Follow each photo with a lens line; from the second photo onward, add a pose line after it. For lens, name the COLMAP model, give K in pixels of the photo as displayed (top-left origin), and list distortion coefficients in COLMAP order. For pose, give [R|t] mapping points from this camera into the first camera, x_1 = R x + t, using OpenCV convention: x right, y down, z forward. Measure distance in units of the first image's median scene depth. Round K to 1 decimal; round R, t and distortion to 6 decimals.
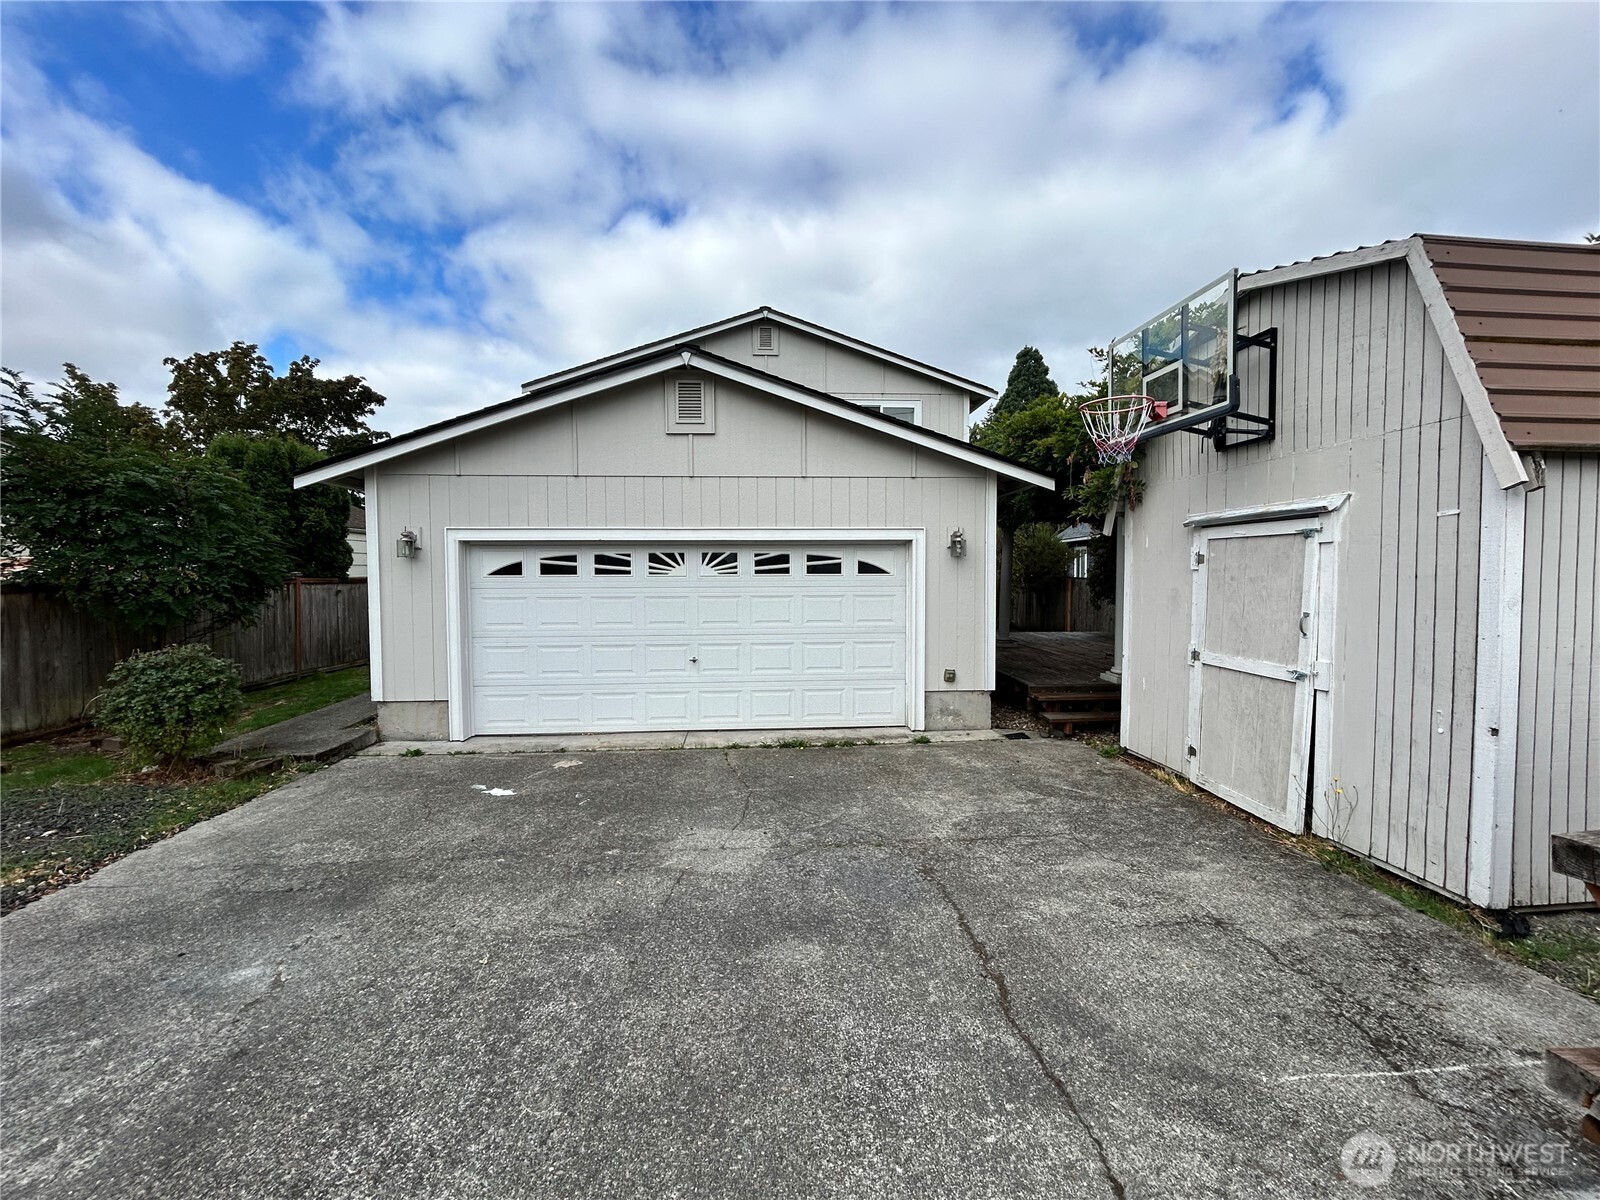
lens RADIAL K [[649.4, 0, 802.2], [0, 649.4, 600.2], [0, 0, 1]] dist [-0.000185, 0.000062]
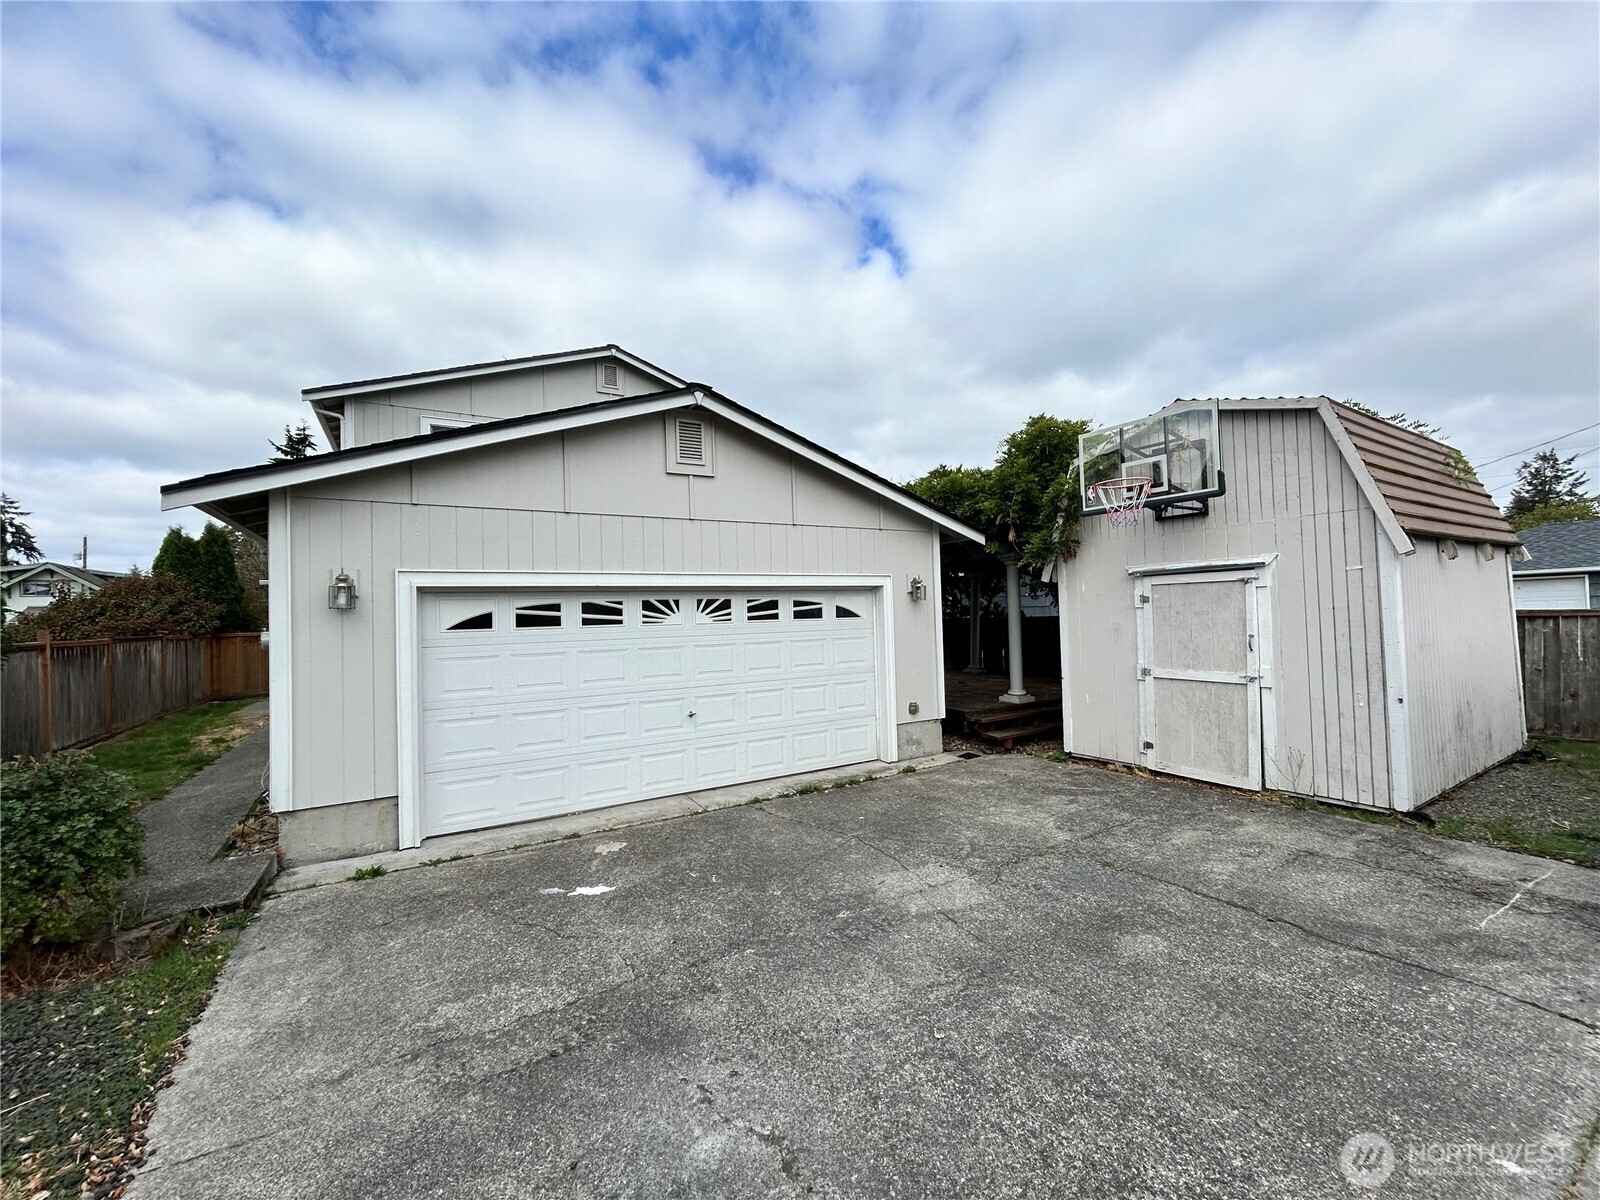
lens RADIAL K [[649.4, 0, 802.2], [0, 649.4, 600.2], [0, 0, 1]] dist [-0.000185, 0.000062]
pose [[0.891327, -0.009894, 0.453253, -0.592992], [0.043140, 0.997076, -0.063071, -0.007401], [-0.451304, 0.075770, 0.889148, 0.119730]]
